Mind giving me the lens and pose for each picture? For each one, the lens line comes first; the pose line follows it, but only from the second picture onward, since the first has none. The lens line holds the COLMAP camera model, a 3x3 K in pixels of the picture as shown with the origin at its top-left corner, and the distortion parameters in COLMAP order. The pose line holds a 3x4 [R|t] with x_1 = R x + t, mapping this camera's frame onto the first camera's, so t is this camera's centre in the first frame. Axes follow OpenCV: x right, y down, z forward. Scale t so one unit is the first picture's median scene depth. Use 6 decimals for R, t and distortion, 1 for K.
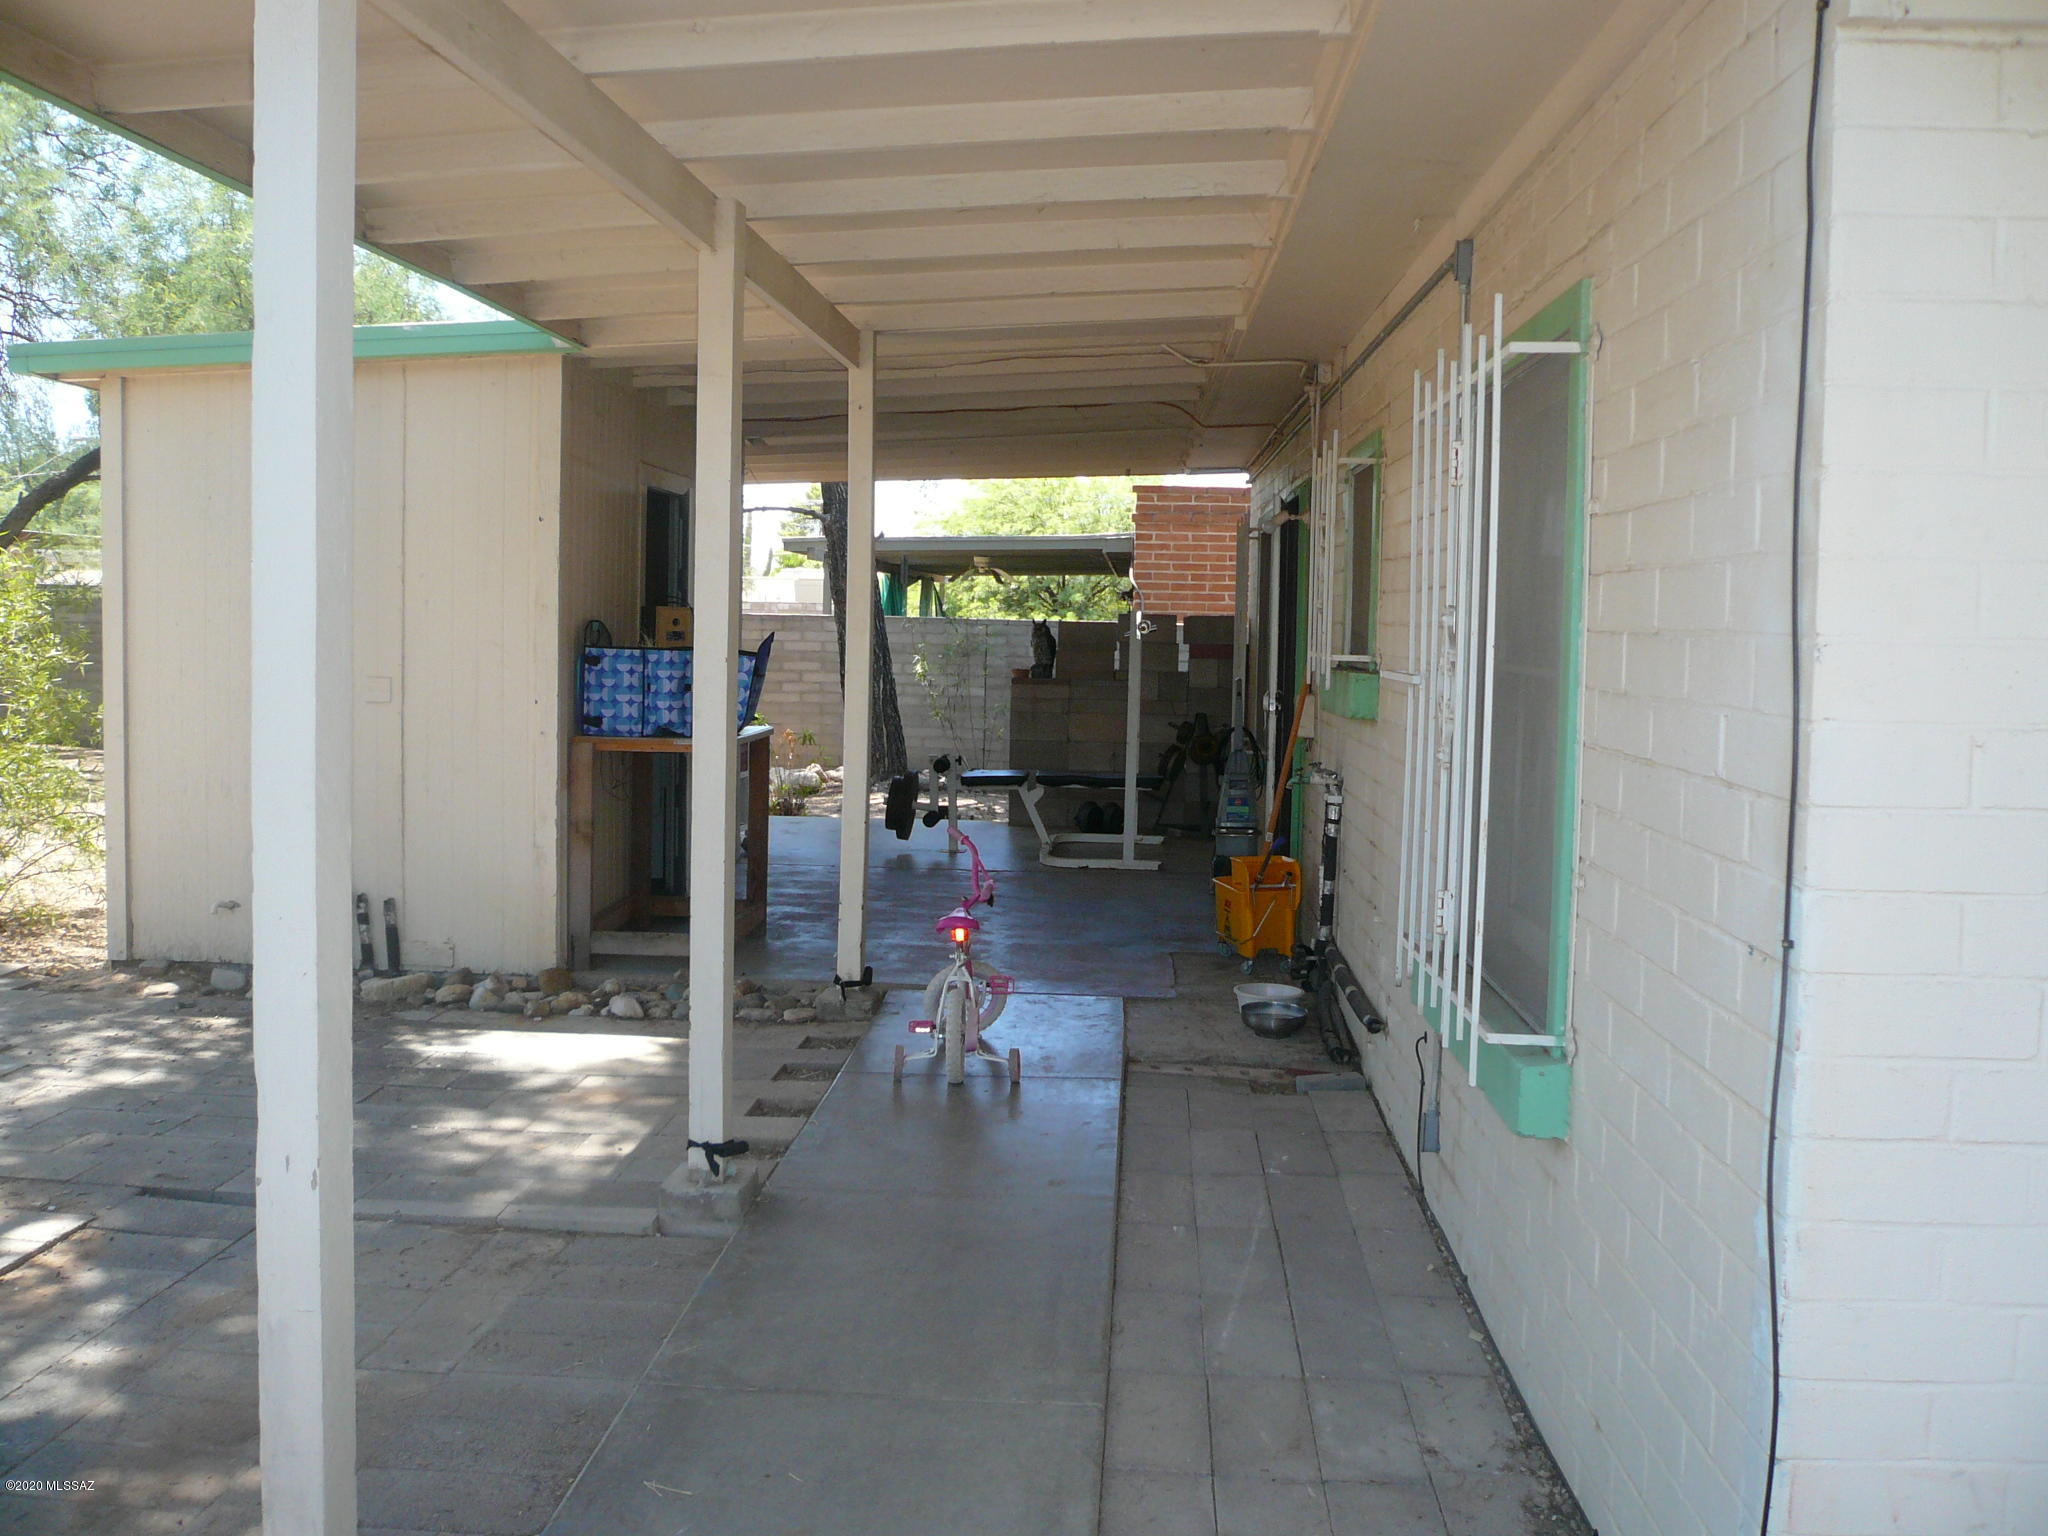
lens RADIAL K [[1715.3, 0, 1020.7], [0, 1715.3, 744.7], [0, 0, 1]] dist [-0.104654, 0.086771]
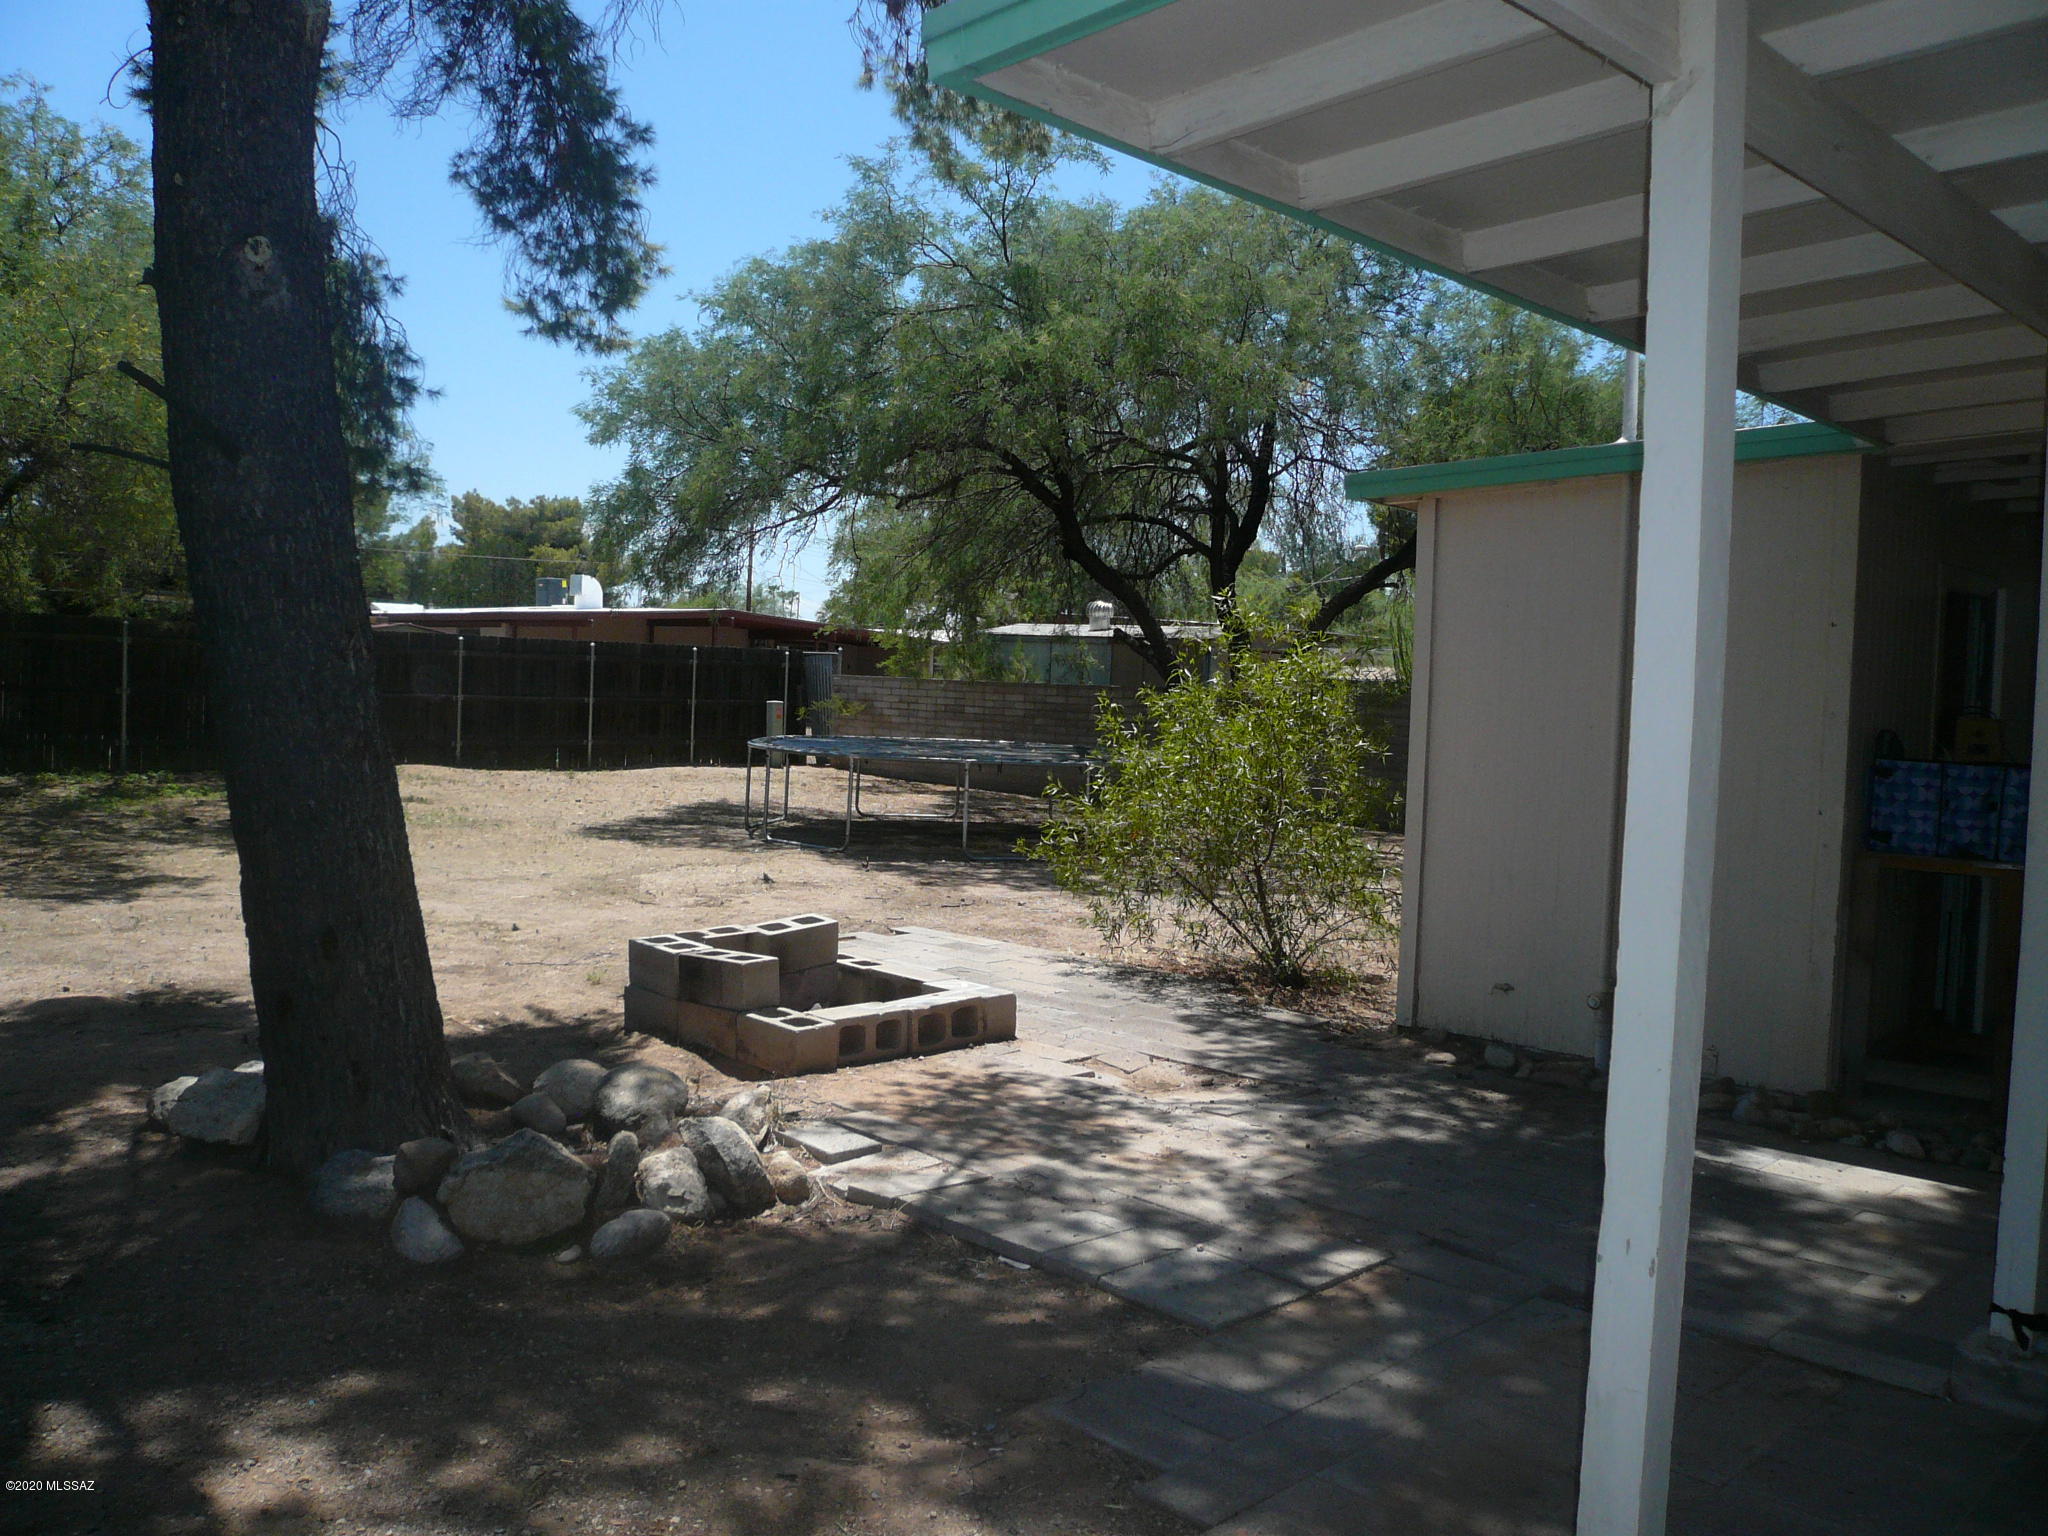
lens RADIAL K [[1715.3, 0, 1020.7], [0, 1715.3, 744.7], [0, 0, 1]] dist [-0.104654, 0.086771]
pose [[0.767085, 0.031567, -0.640769, -0.022792], [-0.068612, 0.997097, -0.033016, -0.000998], [0.637866, 0.069290, 0.767024, -0.029162]]
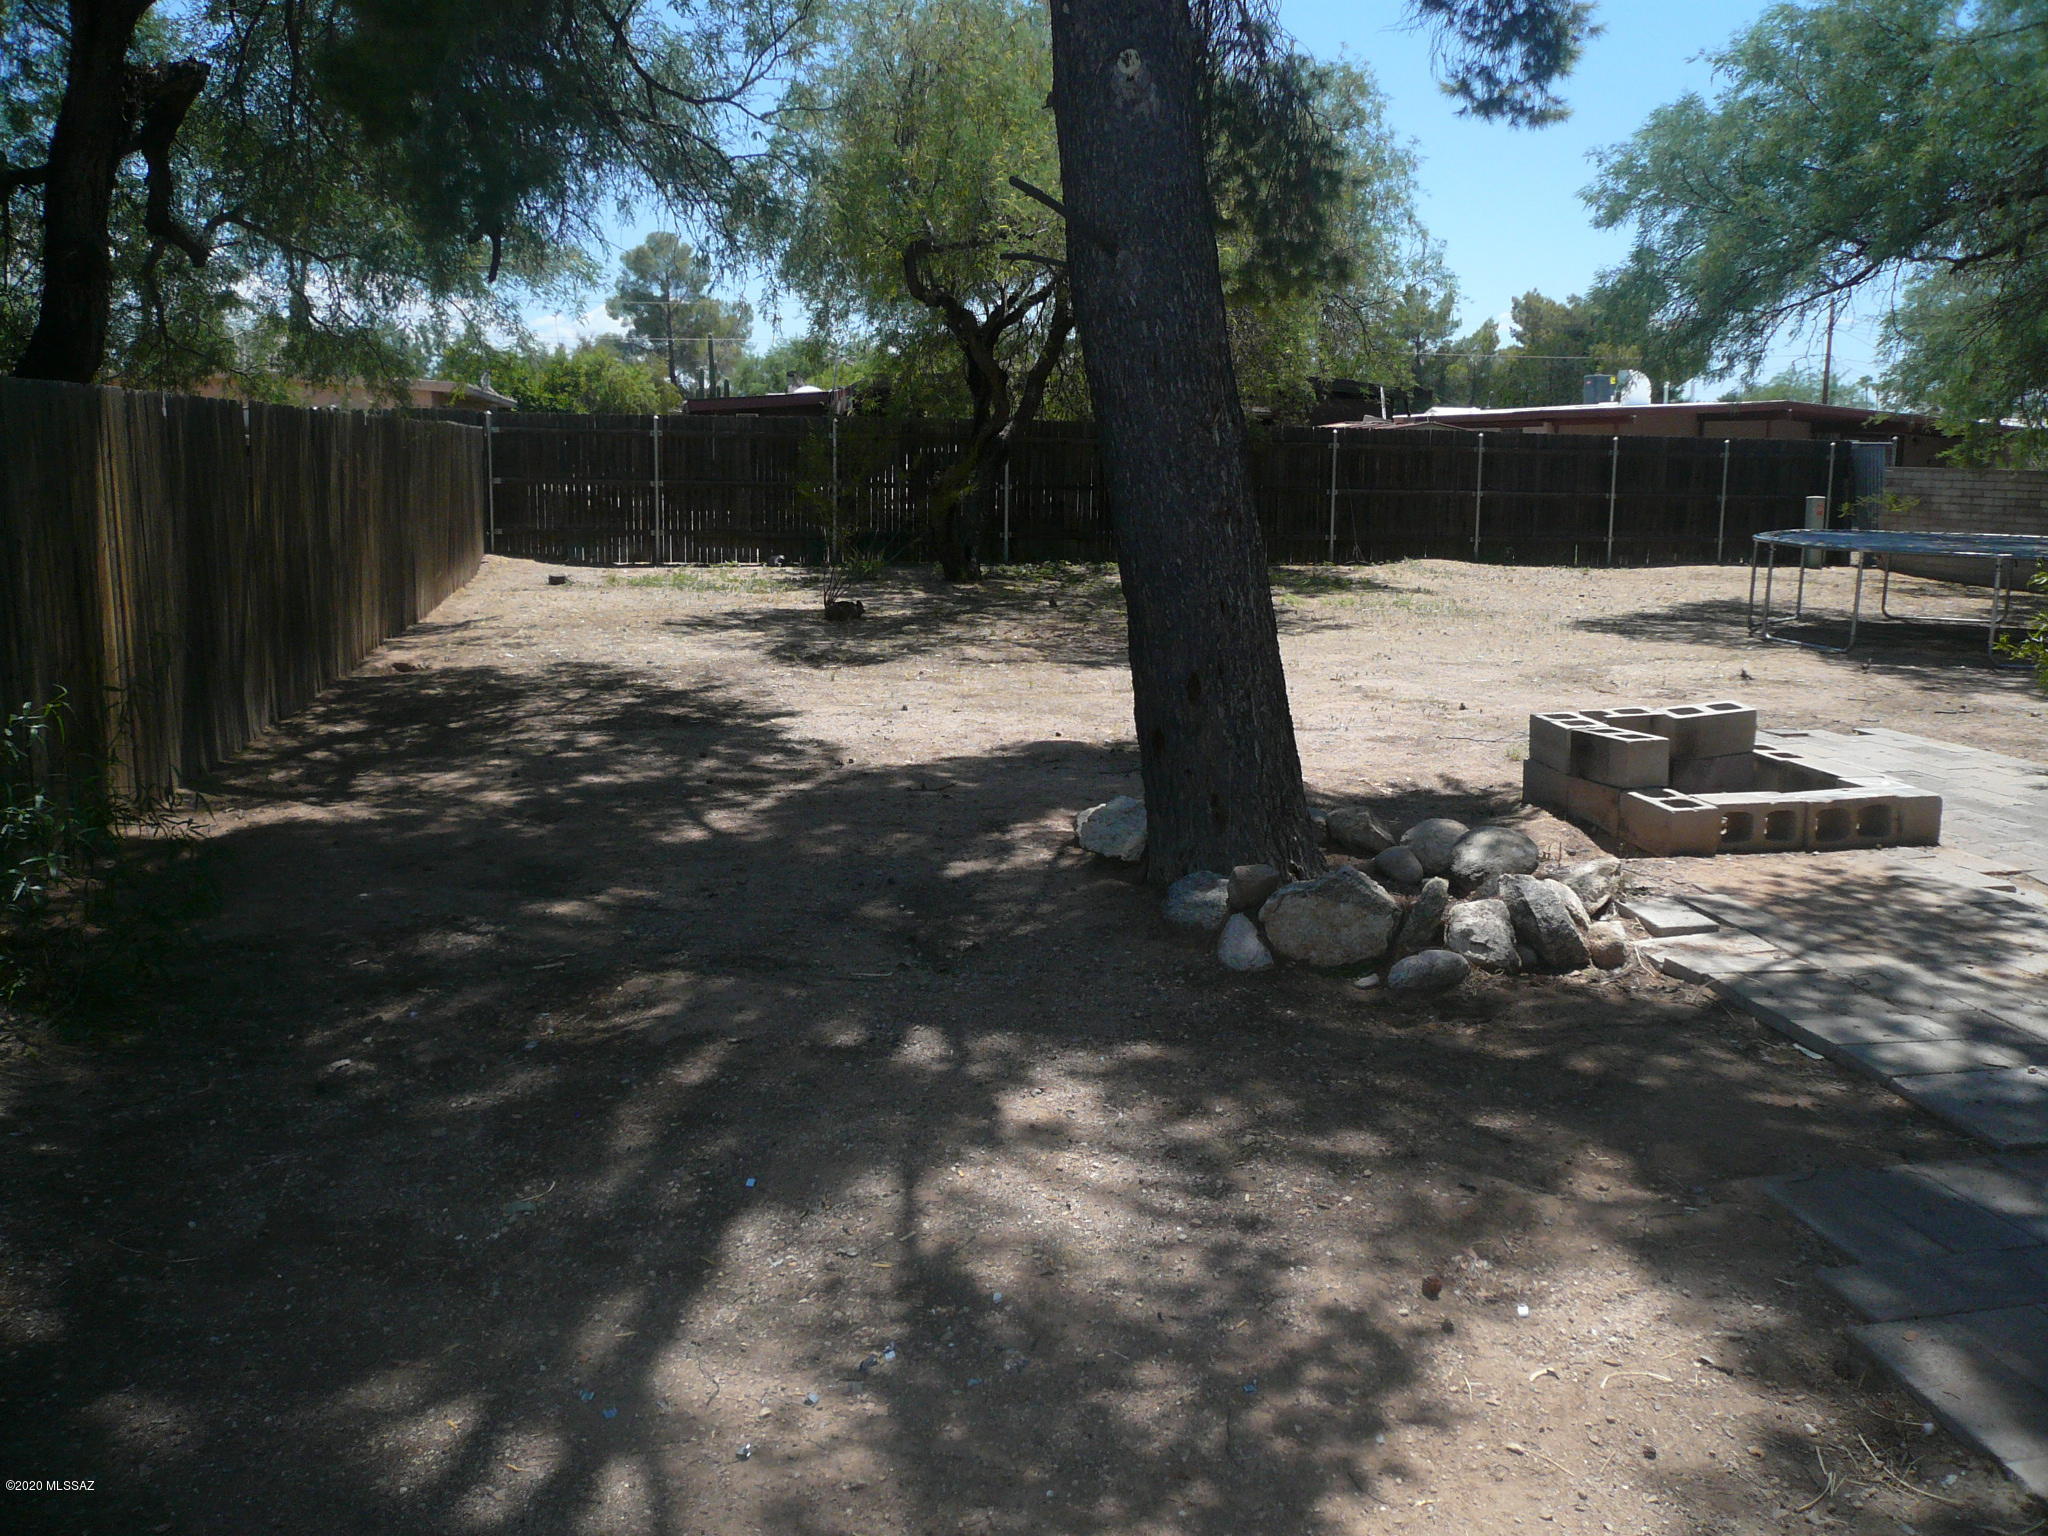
lens RADIAL K [[1710.6, 0, 1024.0], [0, 1710.6, 768.0], [0, 0, 1]] dist [-0.120120, 0.086459]
pose [[0.265804, 0.153692, -0.951697, 0.061843], [-0.073295, 0.987574, 0.139015, 0.011201], [0.961237, 0.032804, 0.273766, 0.046320]]
